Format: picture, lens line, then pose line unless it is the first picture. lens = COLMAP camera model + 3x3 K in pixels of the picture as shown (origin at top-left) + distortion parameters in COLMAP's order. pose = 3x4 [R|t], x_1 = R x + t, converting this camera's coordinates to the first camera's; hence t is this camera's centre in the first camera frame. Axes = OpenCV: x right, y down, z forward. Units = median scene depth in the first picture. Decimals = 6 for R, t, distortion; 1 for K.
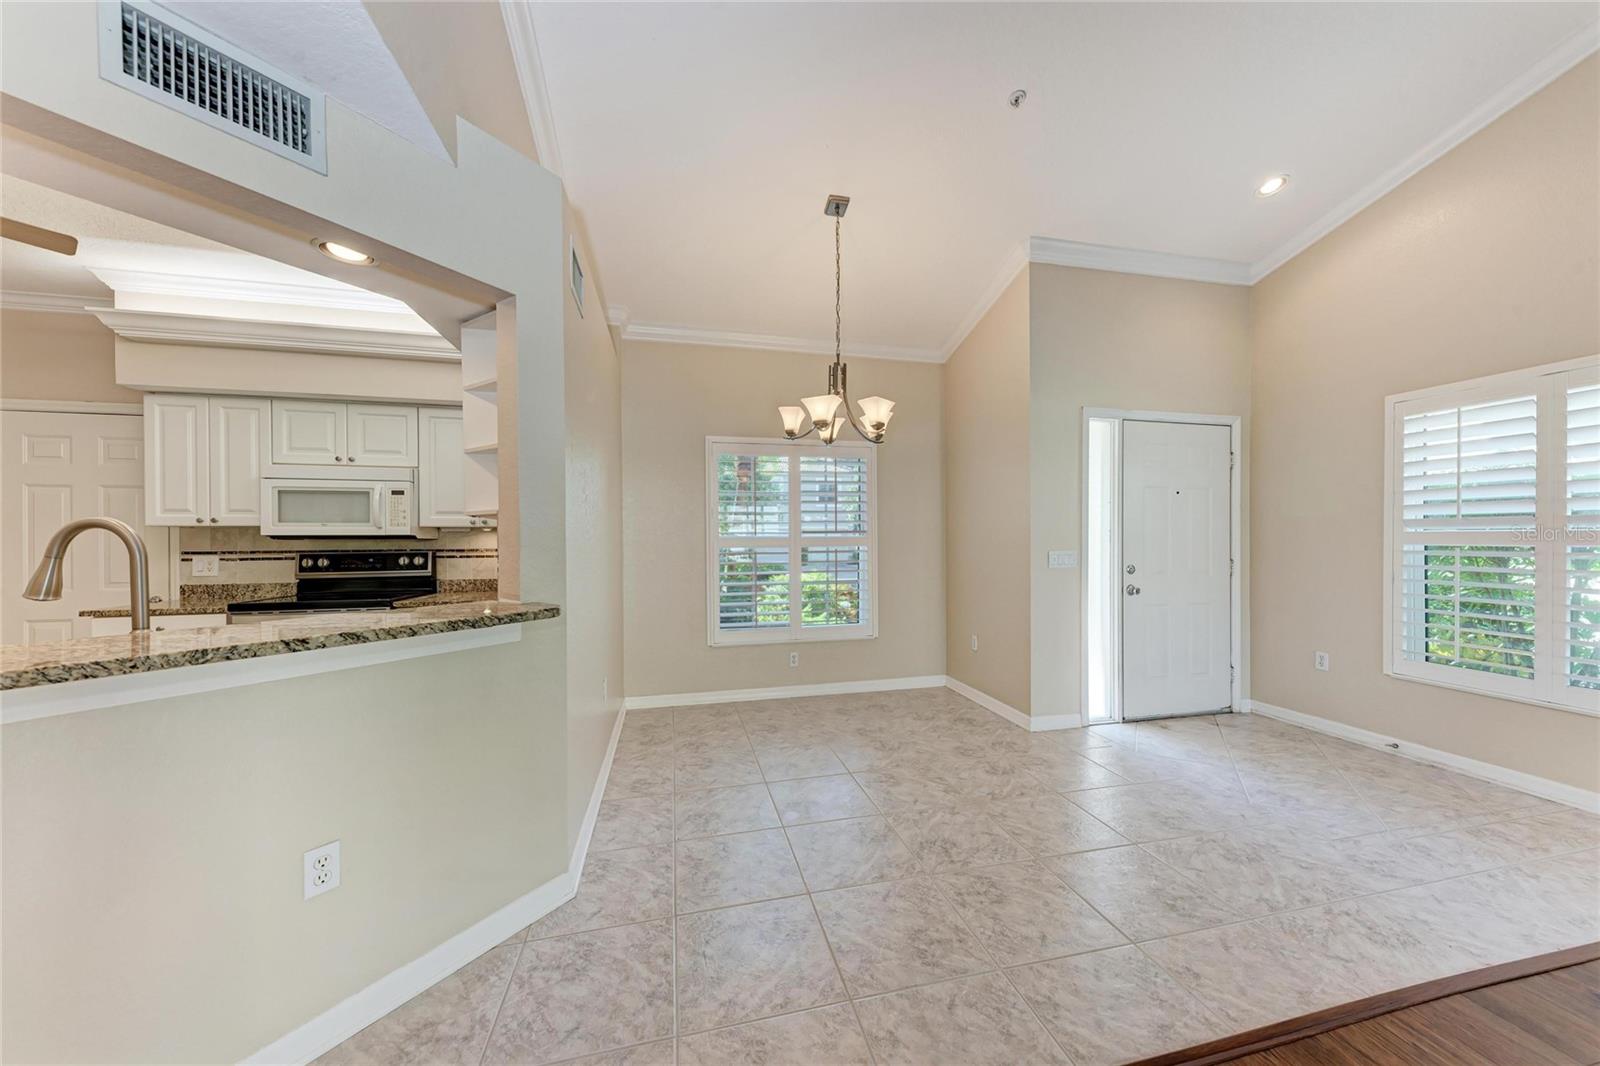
lens RADIAL K [[549.7, 0, 803.7], [0, 549.7, 540.1], [0, 0, 1]] dist [0.014526, -0.004595]
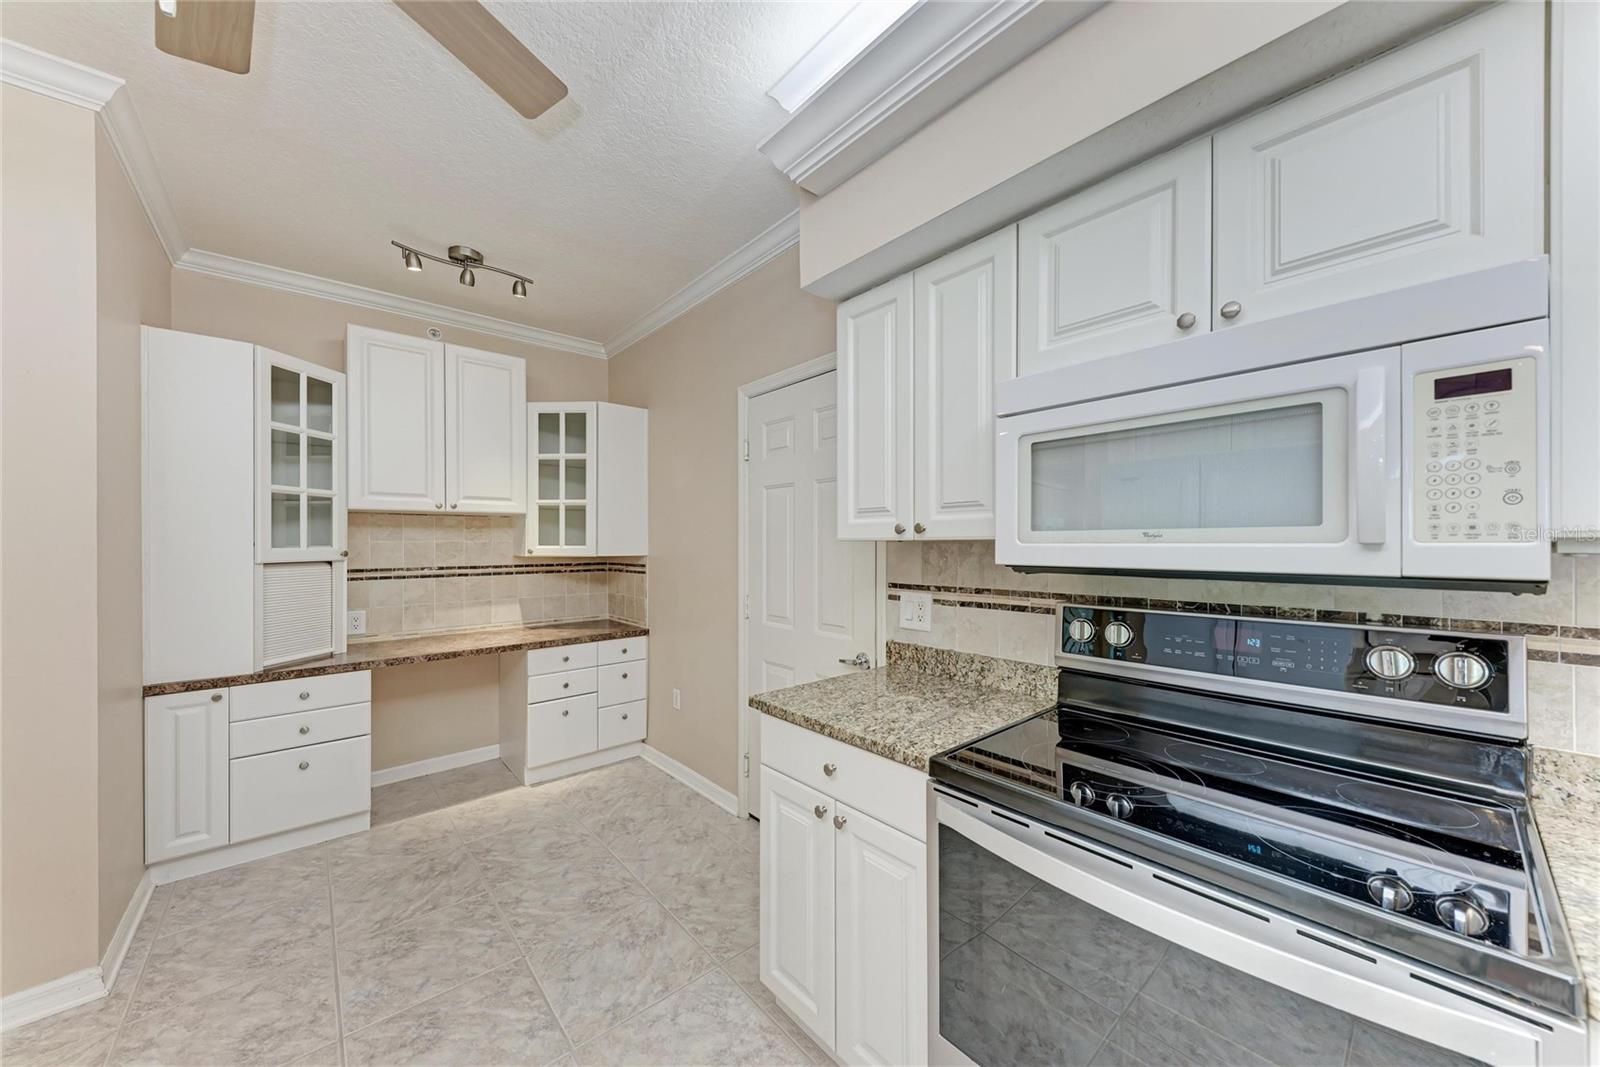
lens RADIAL K [[564.1, 0, 801.8], [0, 564.1, 542.6], [0, 0, 1]] dist [0.009447, -0.000356]
pose [[0.469629, 0.002703, -0.882860, -0.655992], [-0.001001, 0.999996, 0.002529, -0.023367], [0.882863, -0.000304, 0.469630, 0.657811]]
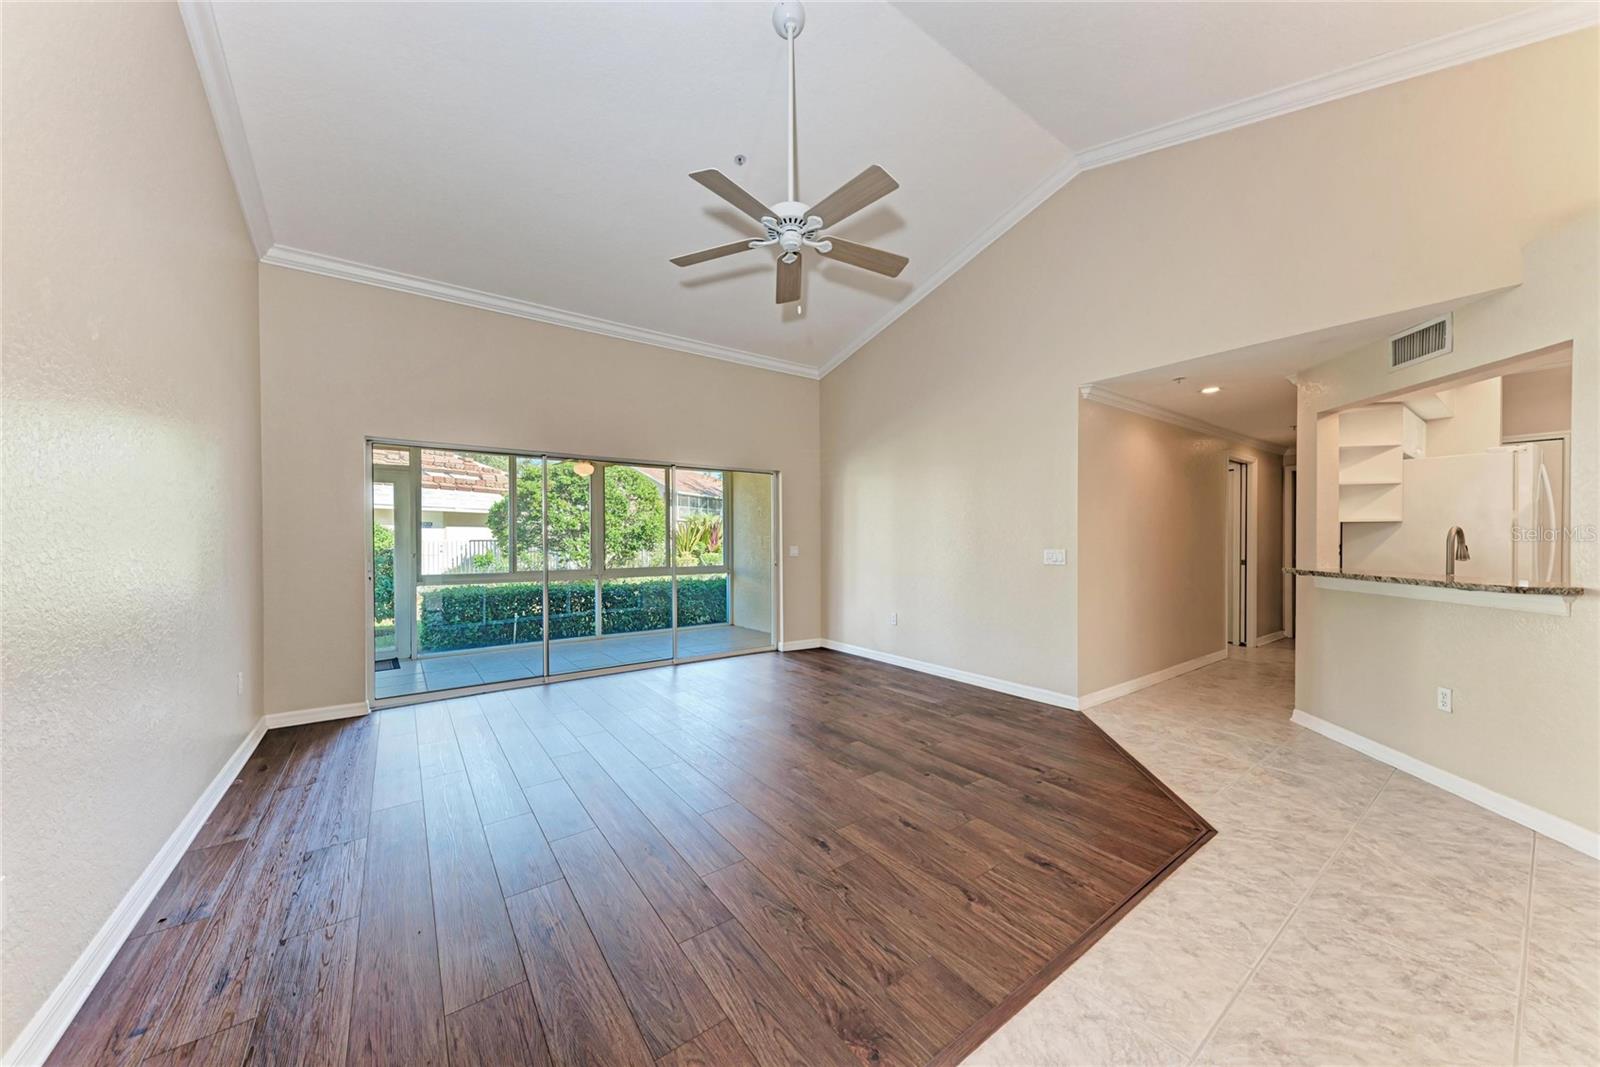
lens RADIAL K [[549.7, 0, 803.7], [0, 549.7, 540.6], [0, 0, 1]] dist [0.014526, -0.004595]
pose [[-0.921145, 0.008123, -0.389134, 0.831171], [0.006630, 0.999965, 0.005180, -0.004123], [0.389162, 0.002192, -0.921167, 0.787134]]
